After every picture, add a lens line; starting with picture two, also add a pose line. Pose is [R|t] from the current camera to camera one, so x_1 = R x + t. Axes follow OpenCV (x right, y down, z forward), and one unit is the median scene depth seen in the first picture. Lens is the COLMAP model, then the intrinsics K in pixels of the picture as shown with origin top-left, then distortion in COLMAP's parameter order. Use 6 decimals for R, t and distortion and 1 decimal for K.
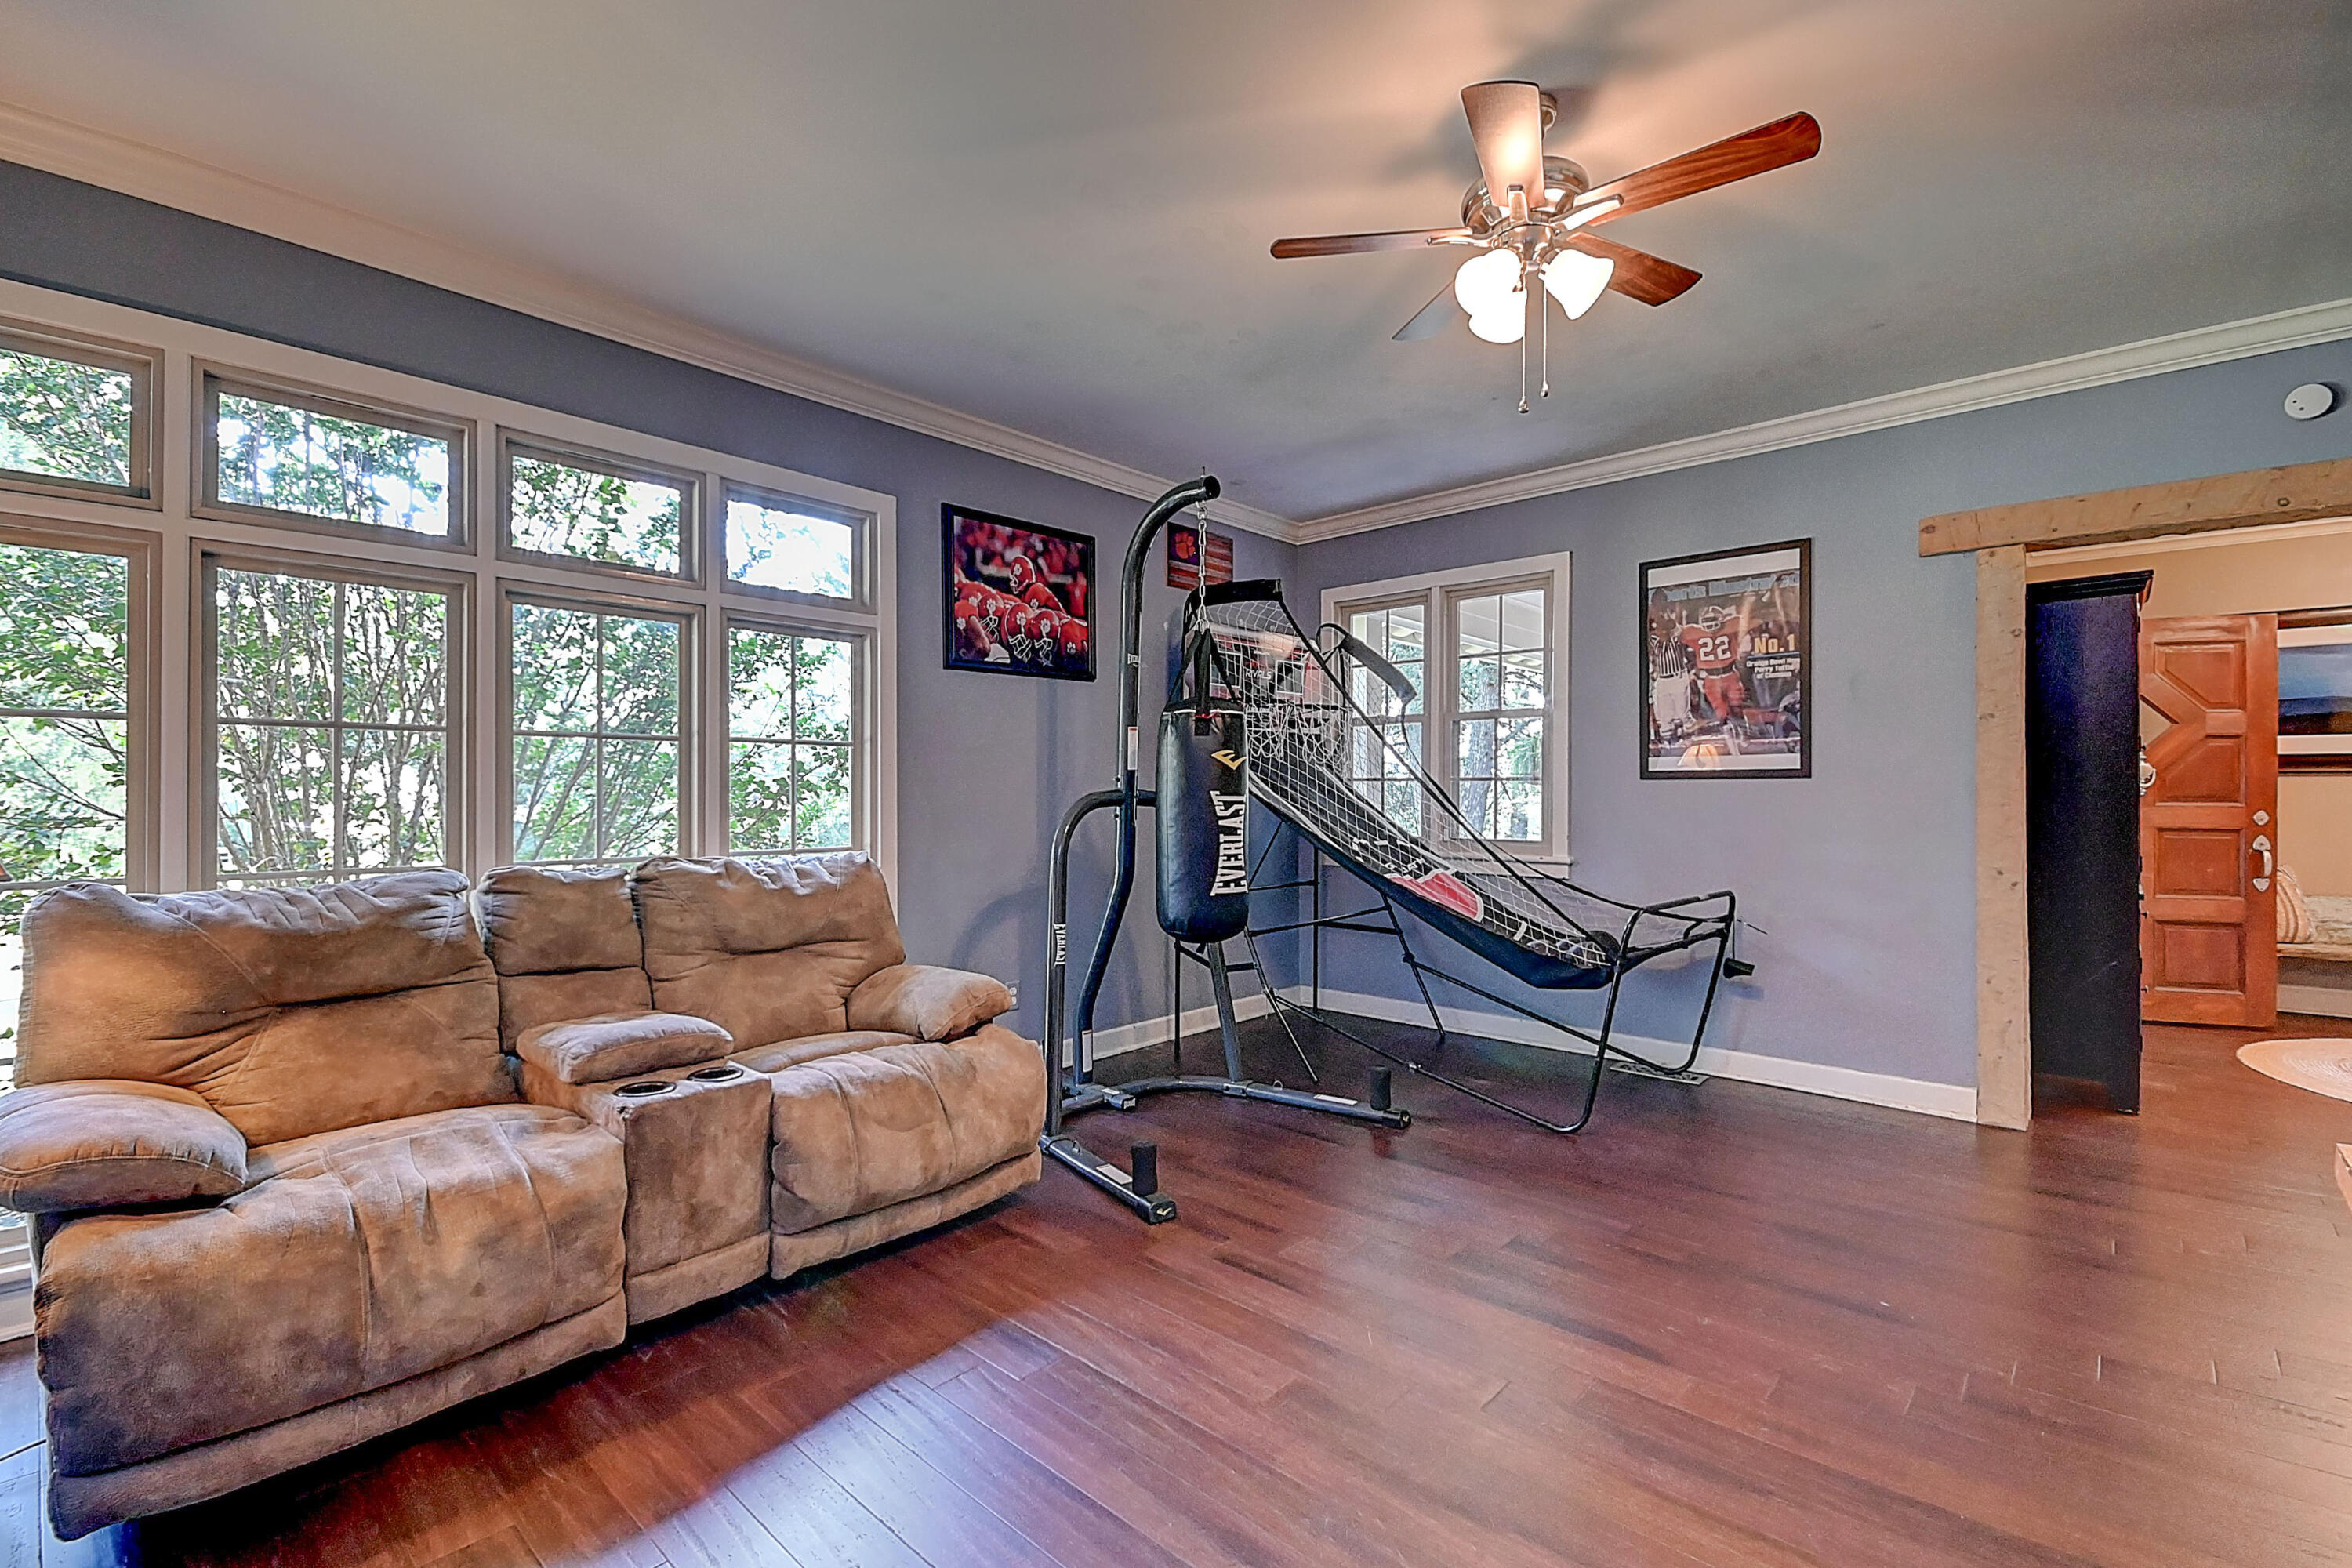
lens RADIAL K [[1039.7, 0, 1179.5], [0, 1039.7, 788.6], [0, 0, 1]] dist [0.000859, 0.000044]
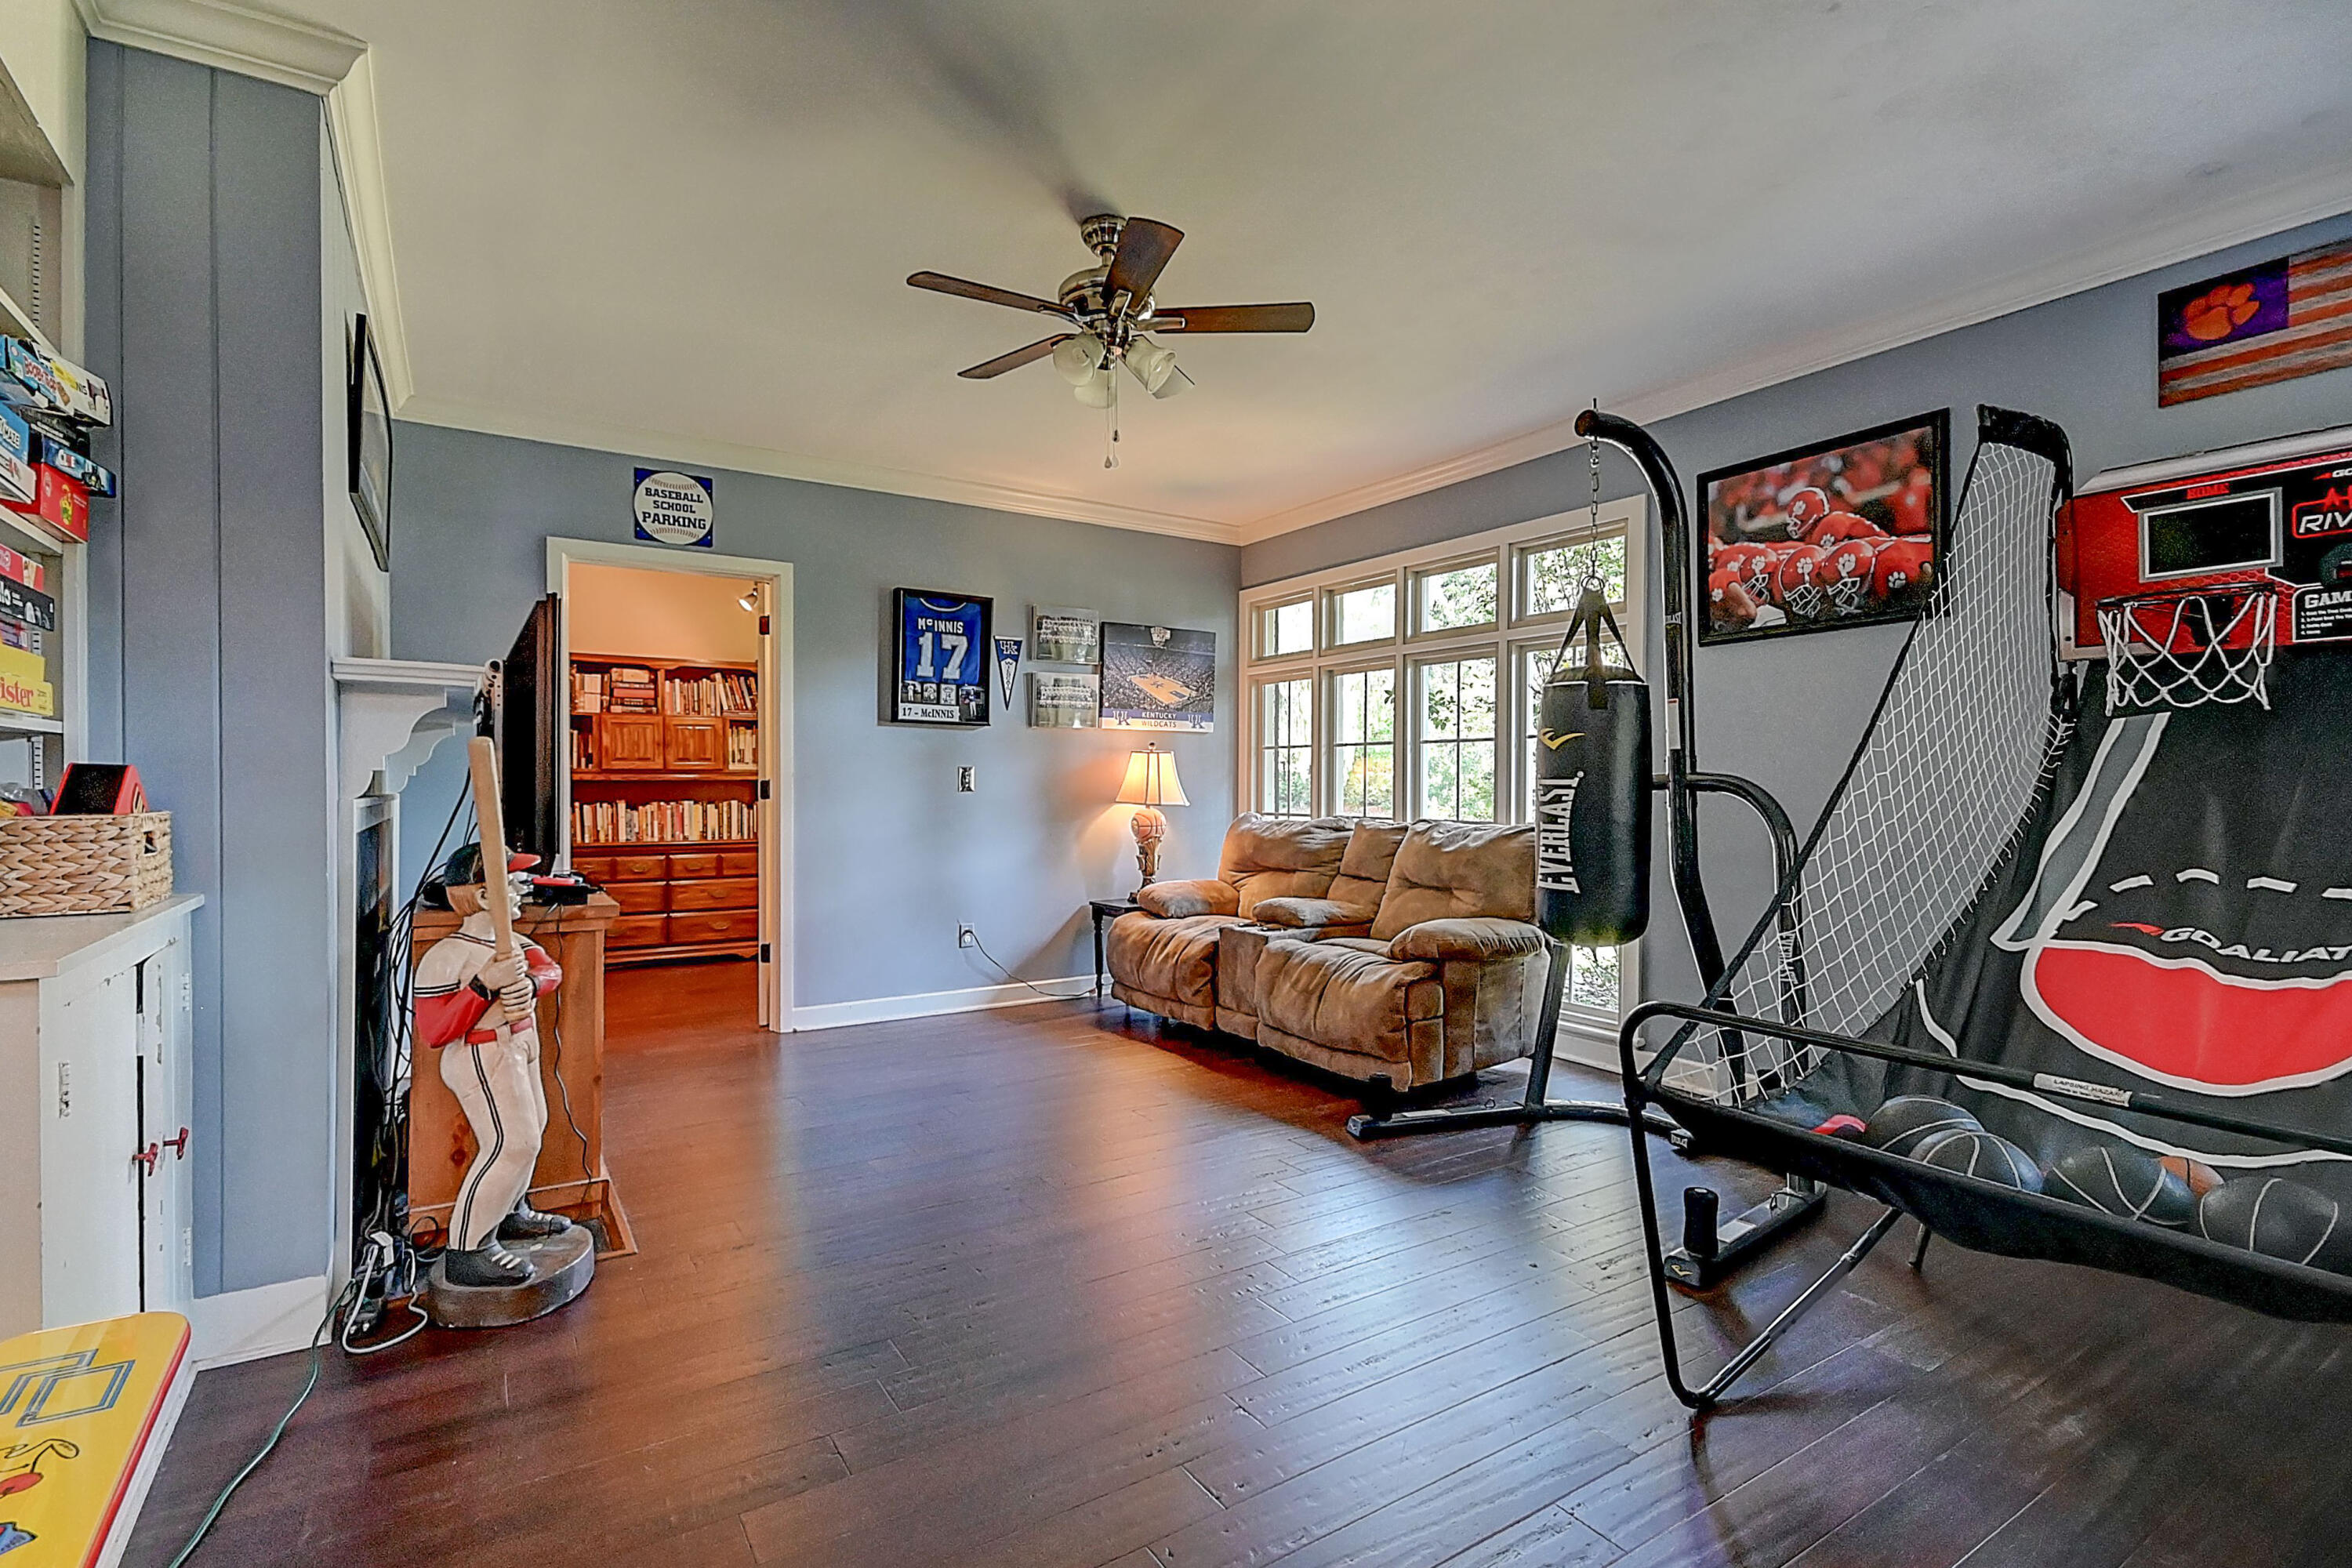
lens RADIAL K [[1094.2, 0, 1176.2], [0, 1094.2, 789.4], [0, 0, 1]] dist [0.001171, -0.000111]
pose [[-0.253338, 0.005393, -0.967363, 0.834768], [0.003919, 0.999982, 0.004549, 0.008638], [0.967370, -0.002639, -0.253354, 0.753918]]
